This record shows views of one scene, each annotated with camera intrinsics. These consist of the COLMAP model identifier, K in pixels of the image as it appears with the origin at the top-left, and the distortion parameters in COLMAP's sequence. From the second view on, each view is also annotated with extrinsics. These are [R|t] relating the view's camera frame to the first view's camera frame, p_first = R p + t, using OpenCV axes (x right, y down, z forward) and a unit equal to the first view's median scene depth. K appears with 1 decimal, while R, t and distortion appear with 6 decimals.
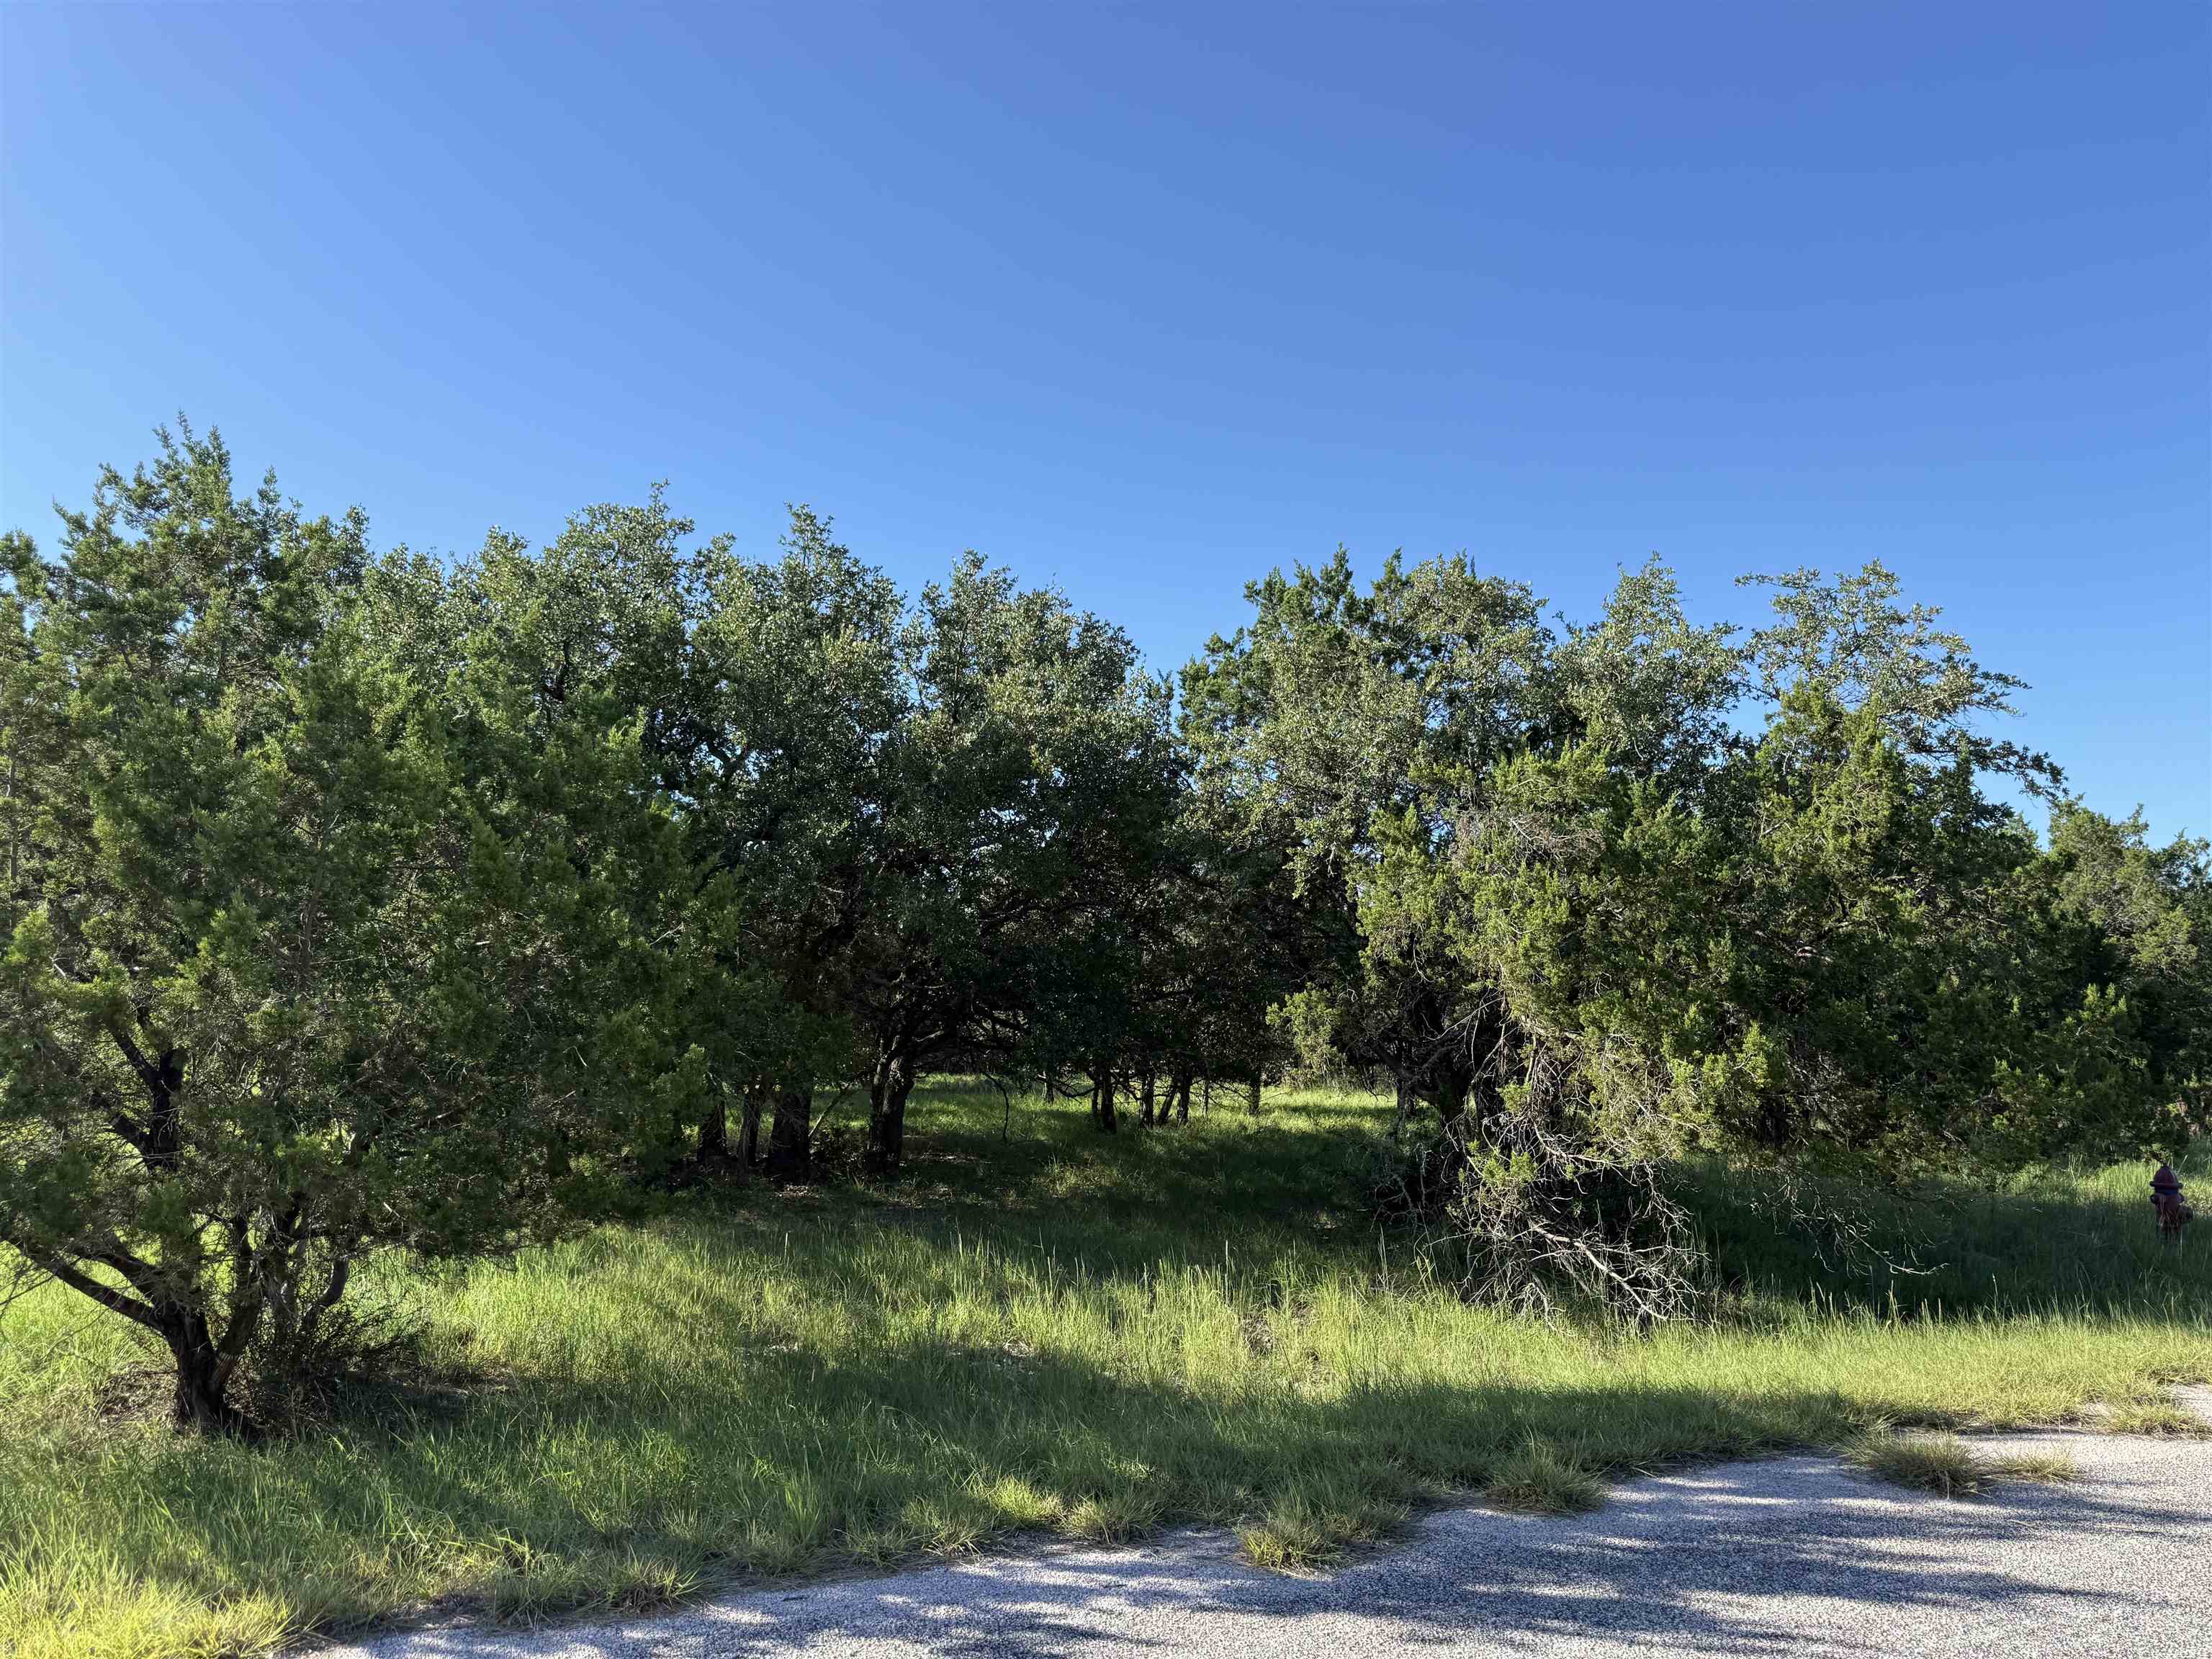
lens RADIAL K [[1569.5, 0, 1106.0], [0, 1569.5, 829.5], [0, 0, 1]] dist [0.112136, -0.155053]
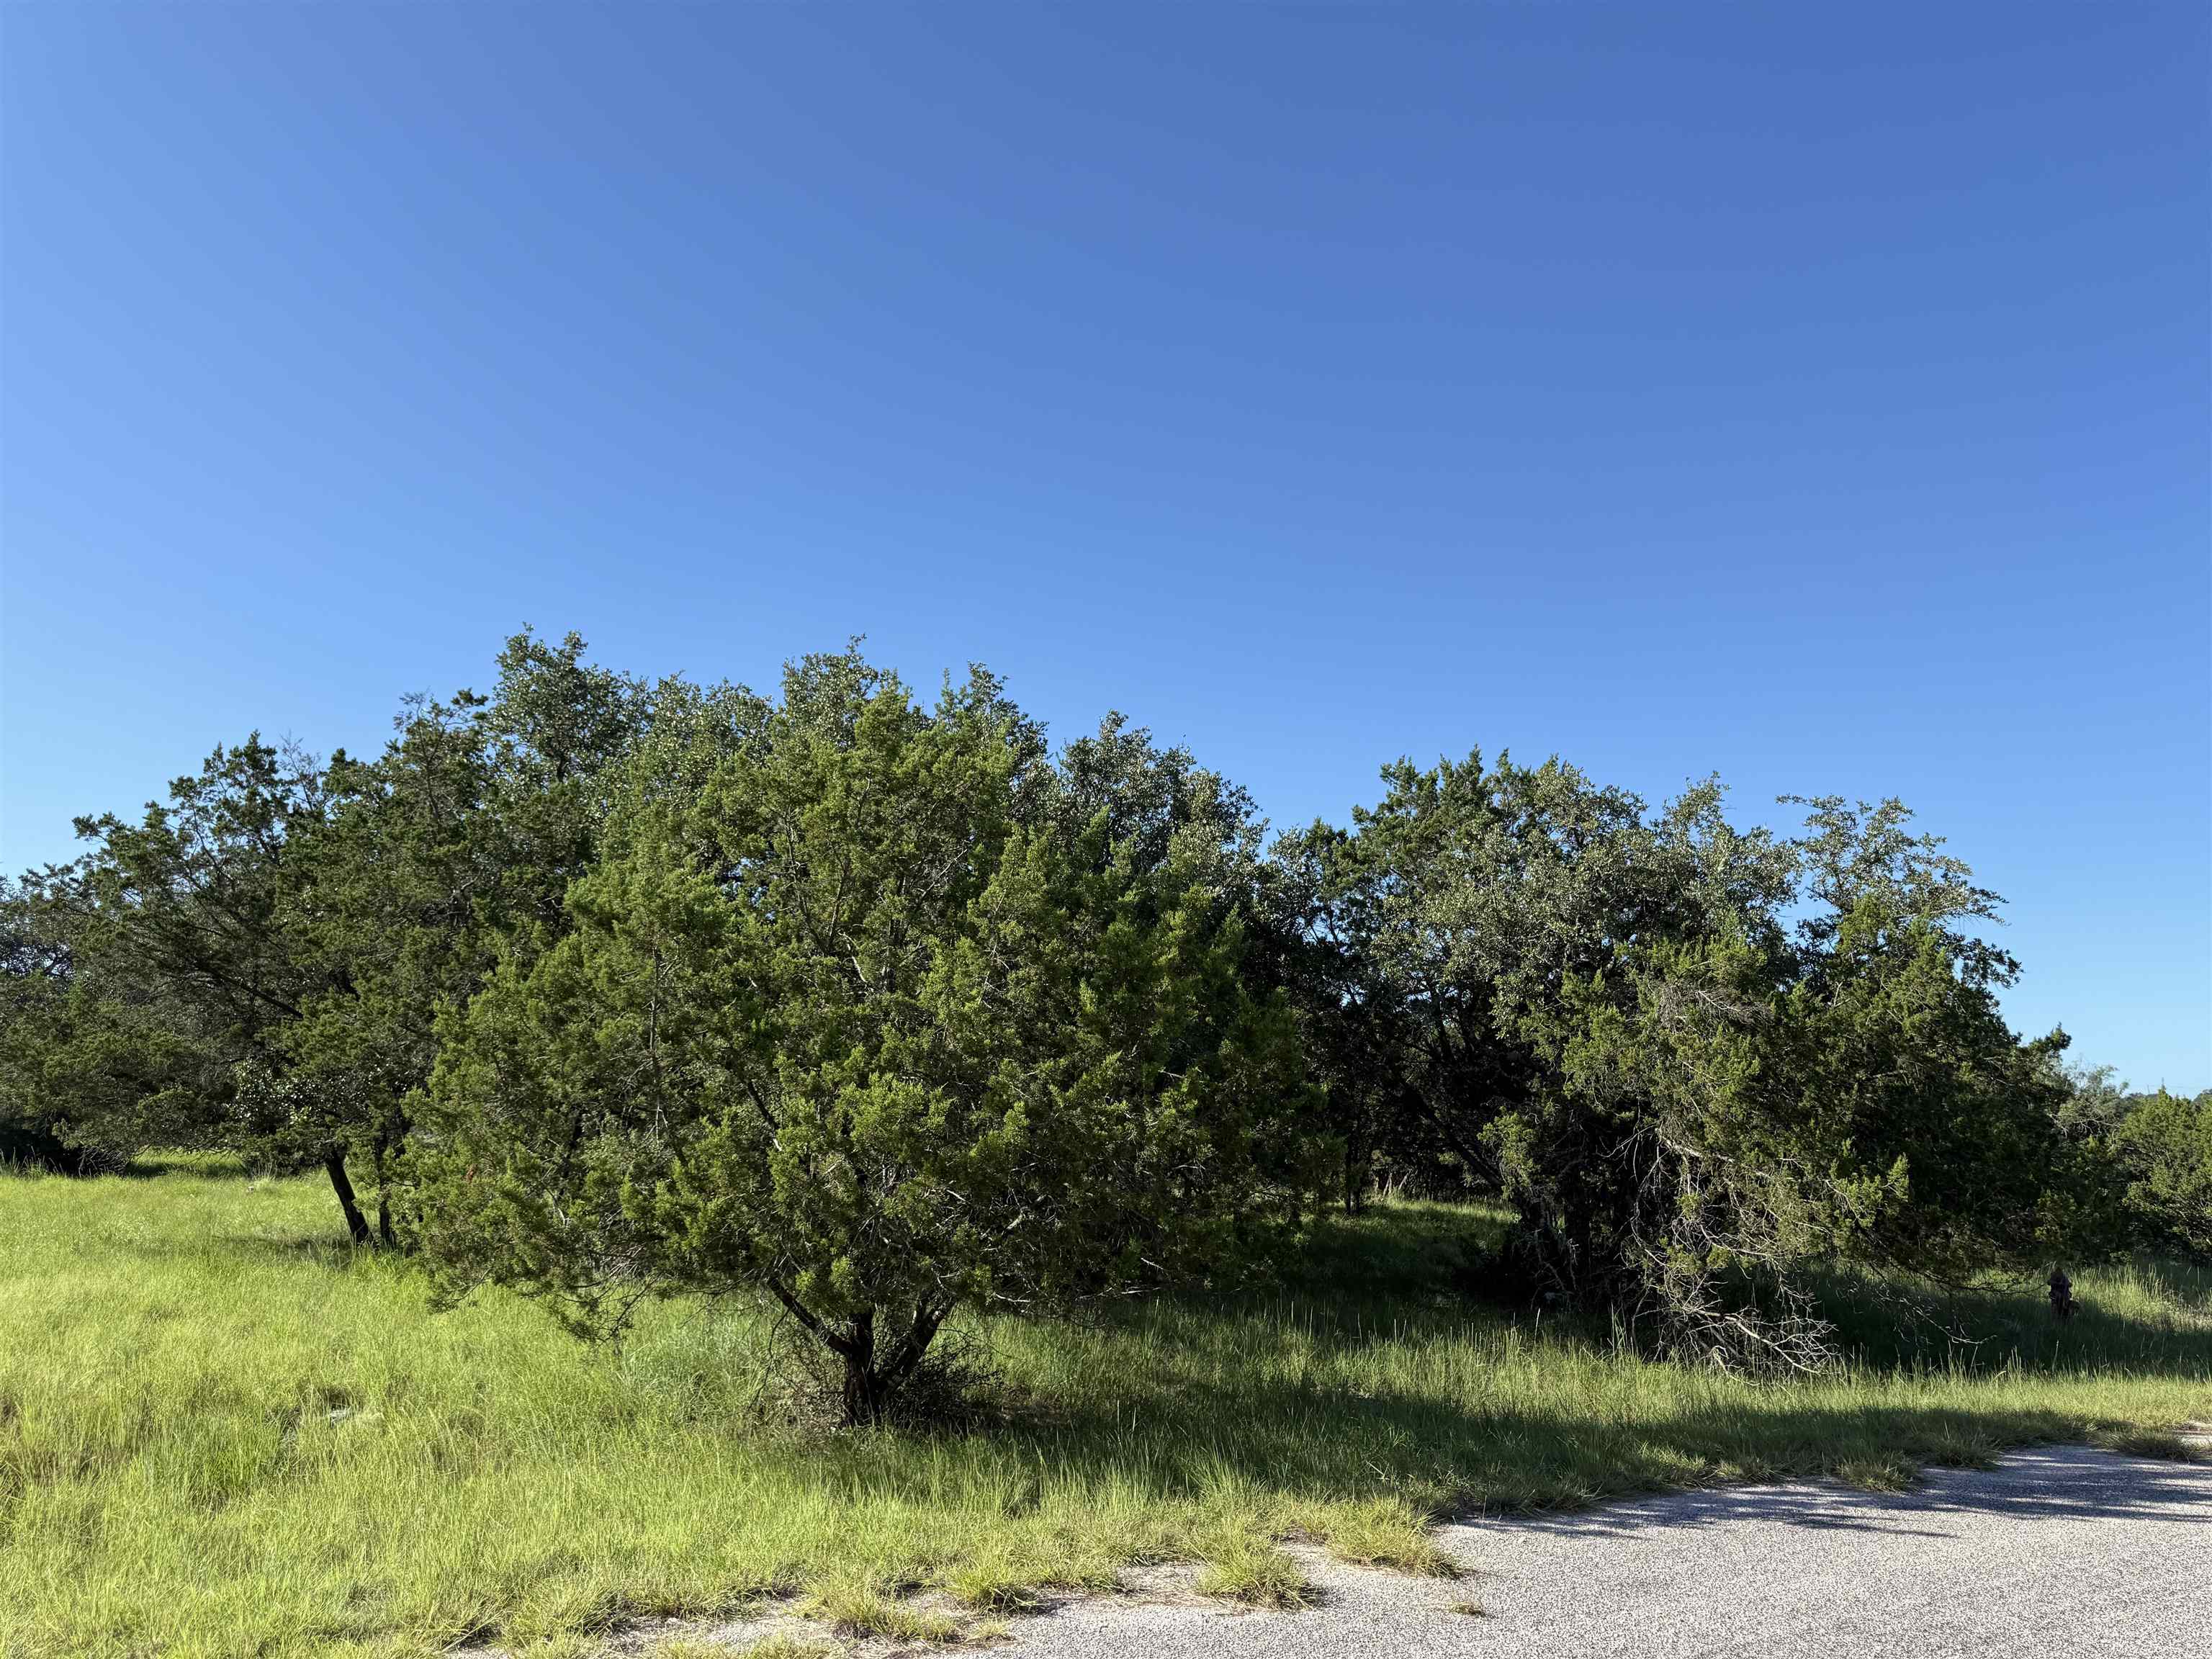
lens RADIAL K [[1569.5, 0, 1106.0], [0, 1569.5, 829.5], [0, 0, 1]] dist [0.112136, -0.155053]
pose [[0.986826, 0.064580, 0.148334, -0.281349], [-0.056230, 0.996624, -0.059819, -0.021674], [-0.151696, 0.050690, 0.987127, -0.154538]]
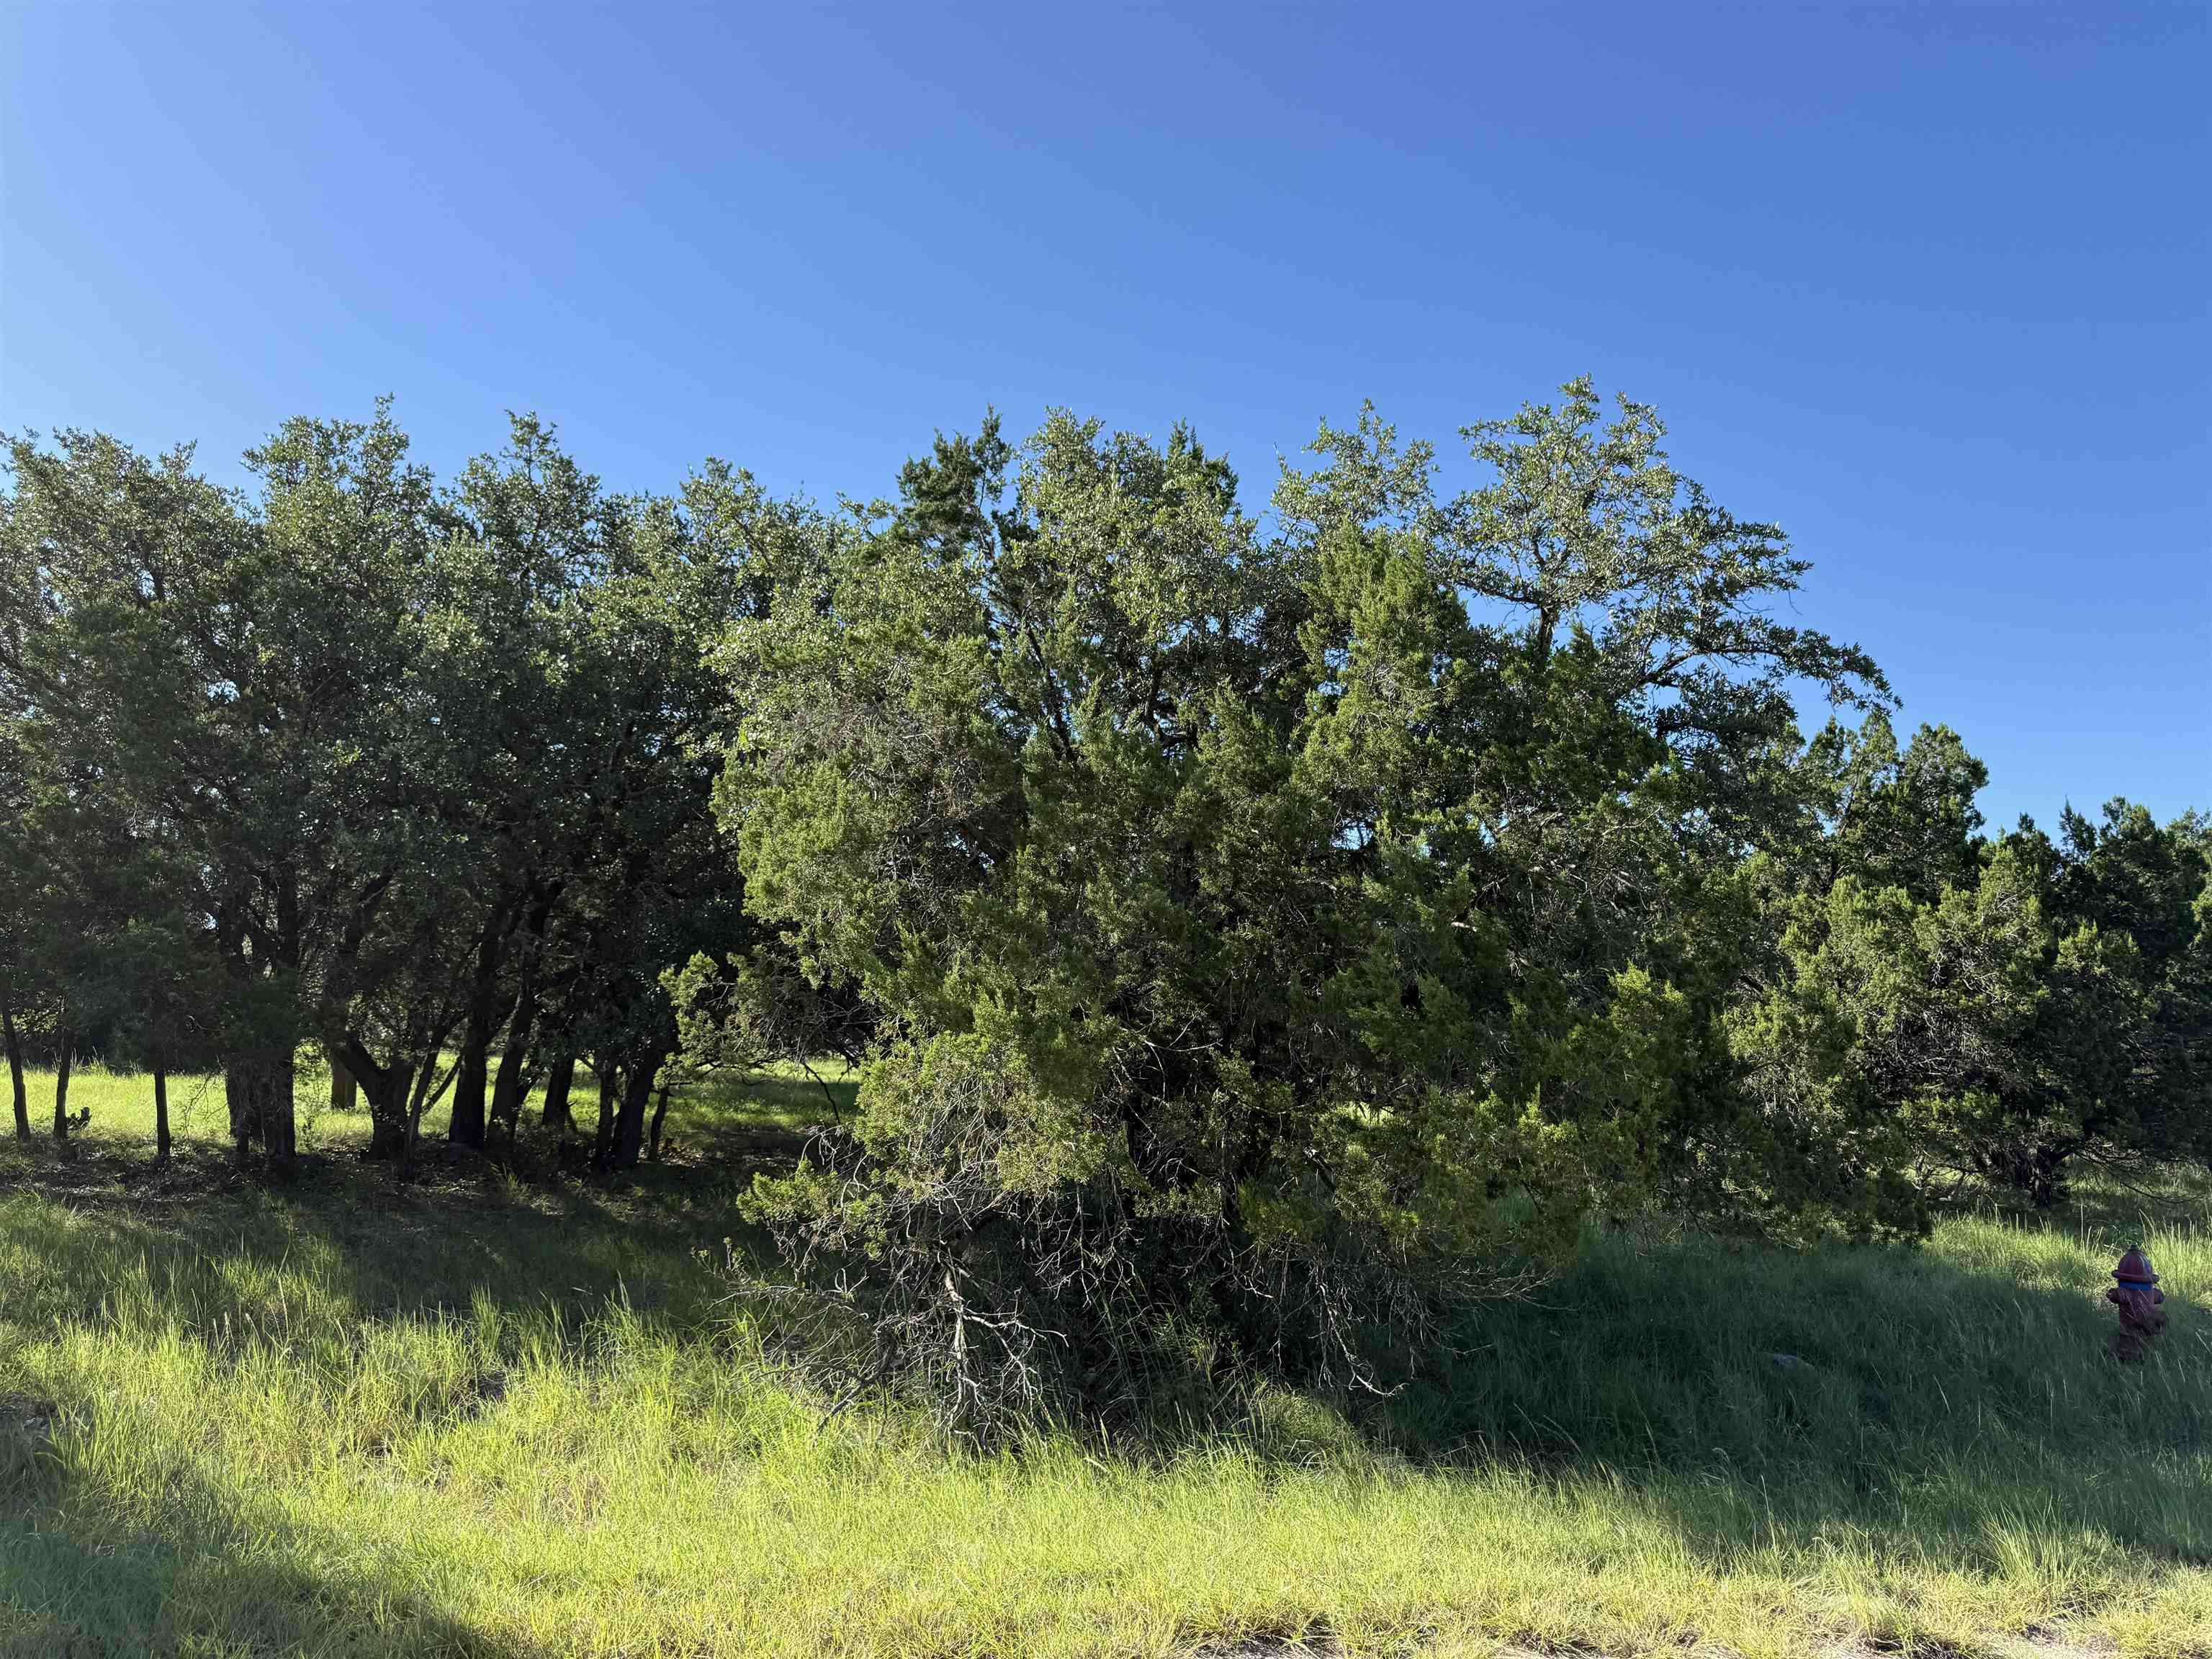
lens RADIAL K [[1563.1, 0, 1106.0], [0, 1563.1, 829.5], [0, 0, 1]] dist [0.131546, -0.159095]
pose [[0.982631, 0.001796, -0.185561, 0.313341], [-0.000586, 0.999978, 0.006576, 0.021815], [0.185569, -0.006353, 0.982611, 0.209360]]
